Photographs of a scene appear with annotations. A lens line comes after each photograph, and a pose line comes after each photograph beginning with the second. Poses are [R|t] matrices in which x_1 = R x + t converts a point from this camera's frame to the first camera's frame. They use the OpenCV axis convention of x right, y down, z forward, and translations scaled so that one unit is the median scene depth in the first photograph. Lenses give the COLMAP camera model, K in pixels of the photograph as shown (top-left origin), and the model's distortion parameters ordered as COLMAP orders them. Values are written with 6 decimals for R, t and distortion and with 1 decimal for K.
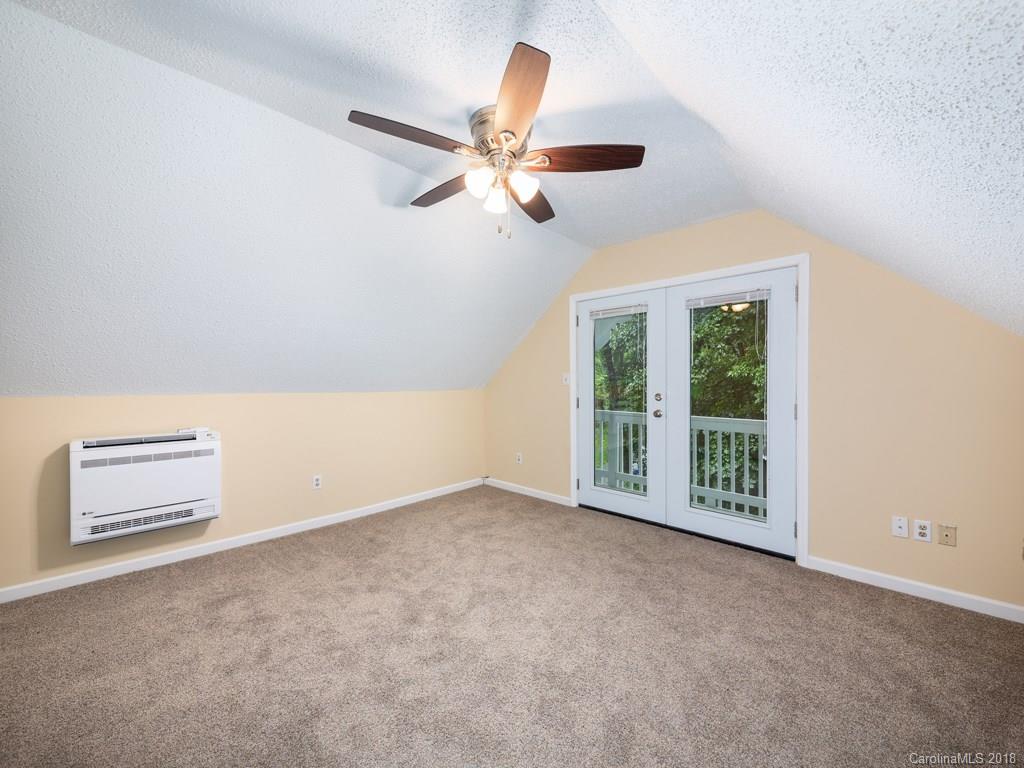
lens RADIAL K [[398.1, 0, 535.2], [0, 398.1, 391.3], [0, 0, 1]] dist [0.000686, -0.000188]
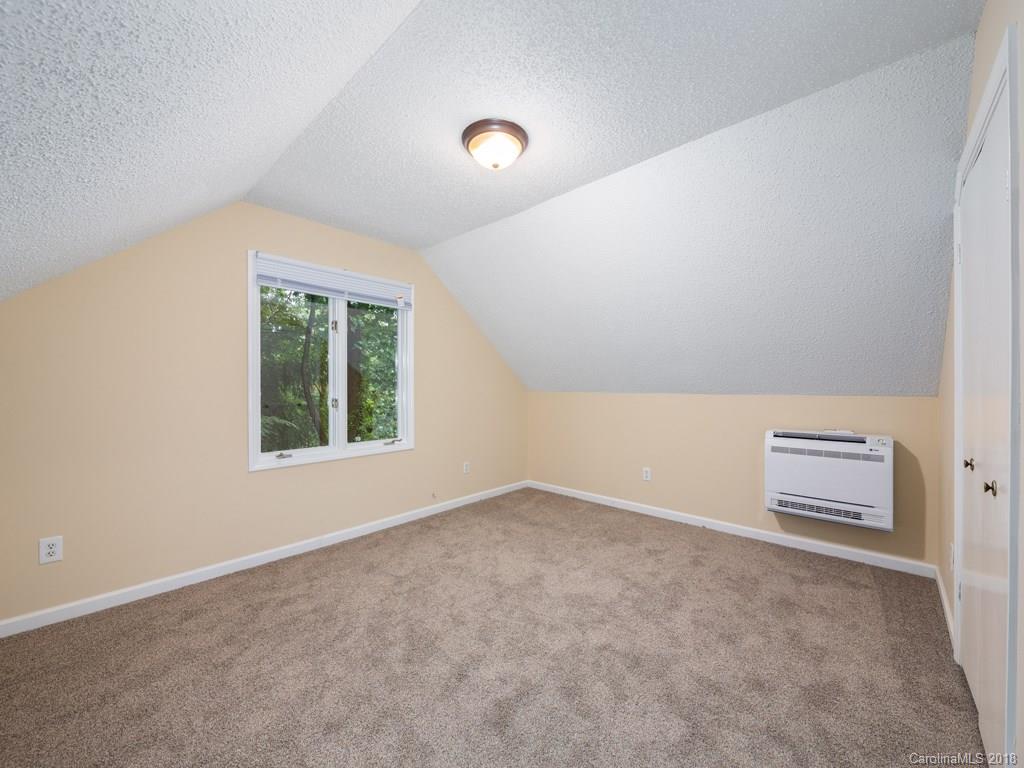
lens RADIAL K [[398.1, 0, 512.1], [0, 398.1, 387.7], [0, 0, 1]] dist [0.000686, -0.000188]
pose [[-0.016203, -0.000439, -0.999869, 0.145294], [-0.013492, 0.999909, -0.000221, -0.002233], [0.999778, 0.013487, -0.016208, 0.161433]]
